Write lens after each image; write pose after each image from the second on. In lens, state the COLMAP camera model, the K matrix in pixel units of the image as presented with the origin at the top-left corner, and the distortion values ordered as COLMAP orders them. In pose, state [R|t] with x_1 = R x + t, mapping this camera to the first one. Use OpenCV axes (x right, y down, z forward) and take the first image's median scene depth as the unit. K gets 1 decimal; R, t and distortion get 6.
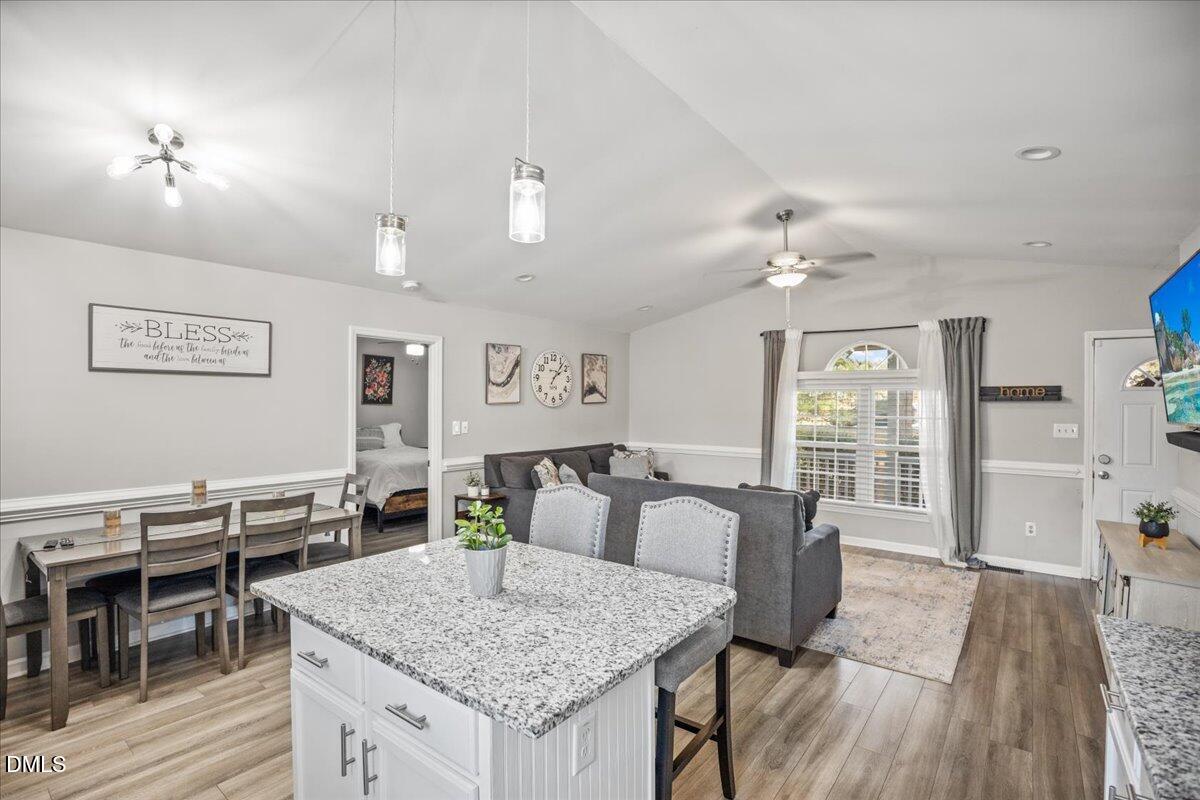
lens RADIAL K [[558.9, 0, 603.6], [0, 558.9, 398.2], [0, 0, 1]] dist [-0.027735, 0.002868]
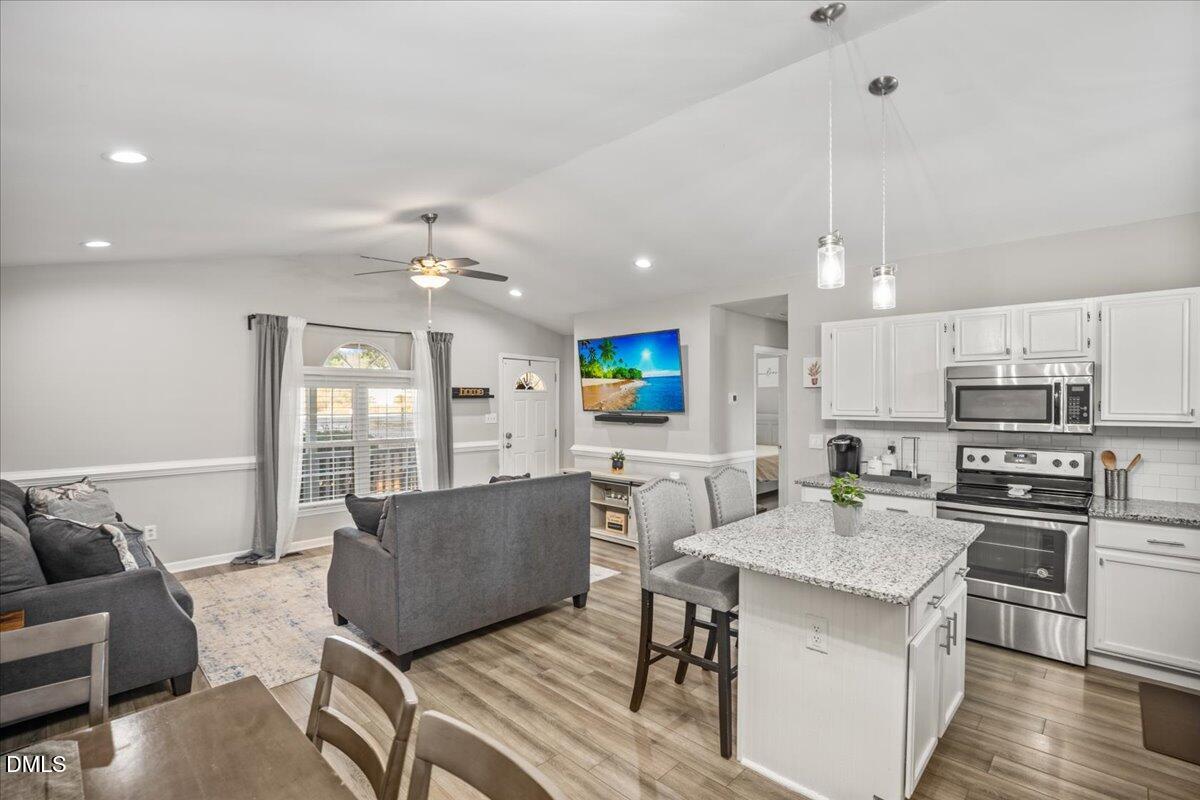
lens RADIAL K [[558.9, 0, 601.3], [0, 558.9, 402.3], [0, 0, 1]] dist [-0.027735, 0.002868]
pose [[0.099850, -0.008493, 0.994966, -0.520766], [-0.007982, 0.999925, 0.009336, -0.000730], [-0.994970, -0.008874, 0.099775, 0.456281]]
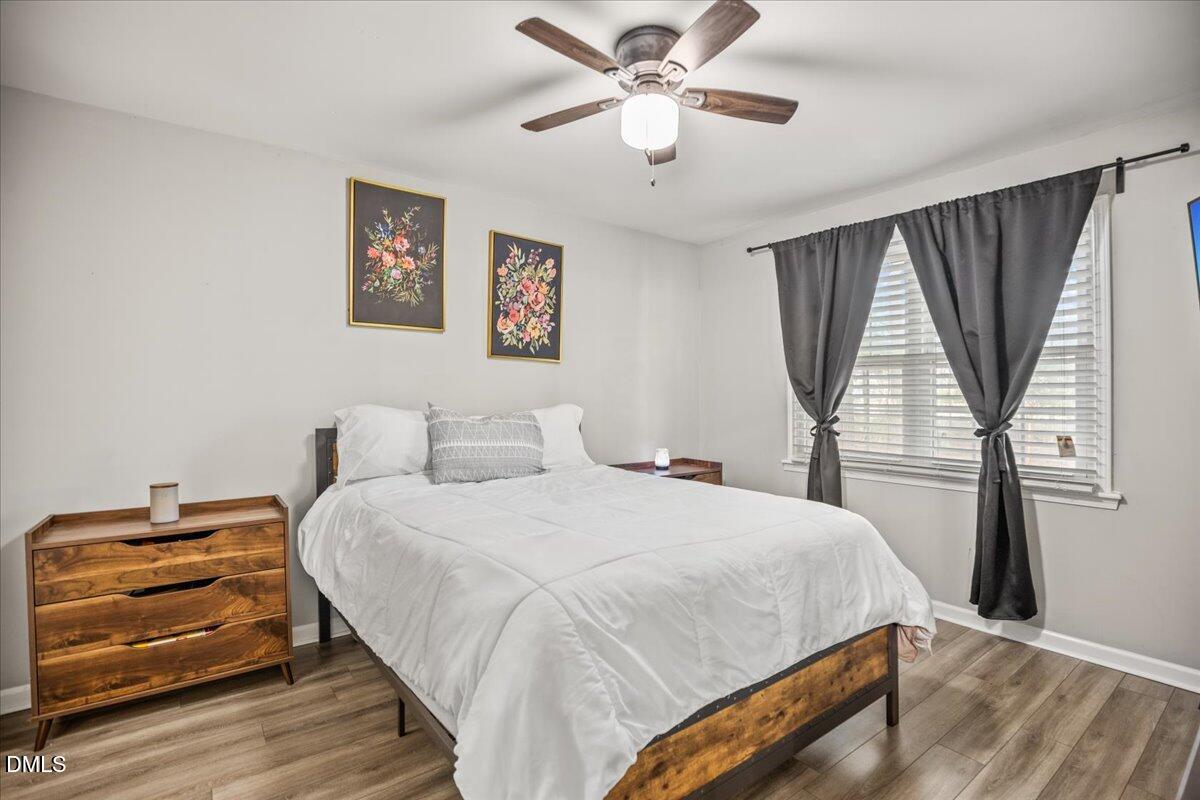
lens RADIAL K [[558.9, 0, 597.5], [0, 558.9, 401.7], [0, 0, 1]] dist [-0.027735, 0.002868]
pose [[0.966996, -0.003339, -0.254768, -0.388437], [0.007629, 0.999845, 0.015851, 0.055205], [0.254676, -0.017271, 0.966872, 0.953059]]
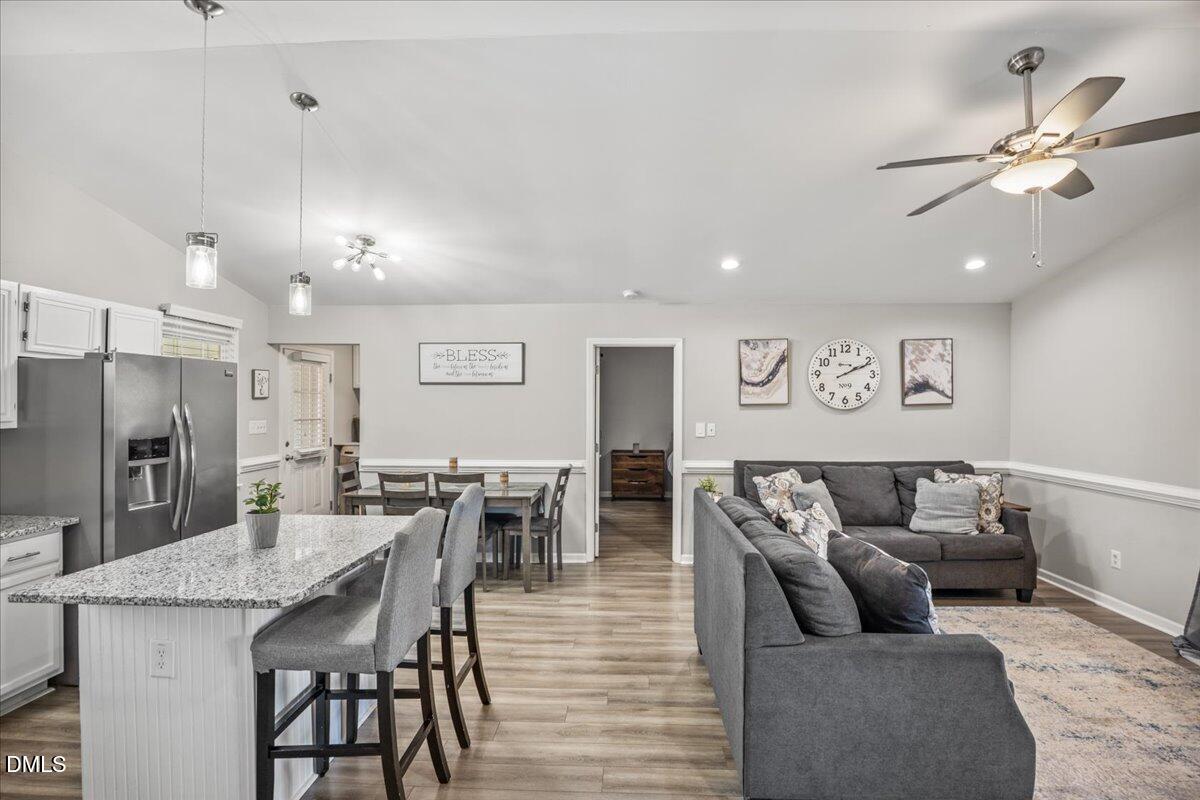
lens RADIAL K [[558.9, 0, 595.1], [0, 558.9, 406.7], [0, 0, 1]] dist [-0.027735, 0.002868]
pose [[0.576225, 0.002629, -0.817287, 0.406581], [0.007097, 0.999941, 0.008220, 0.002918], [0.817260, -0.010537, 0.576172, 0.272288]]
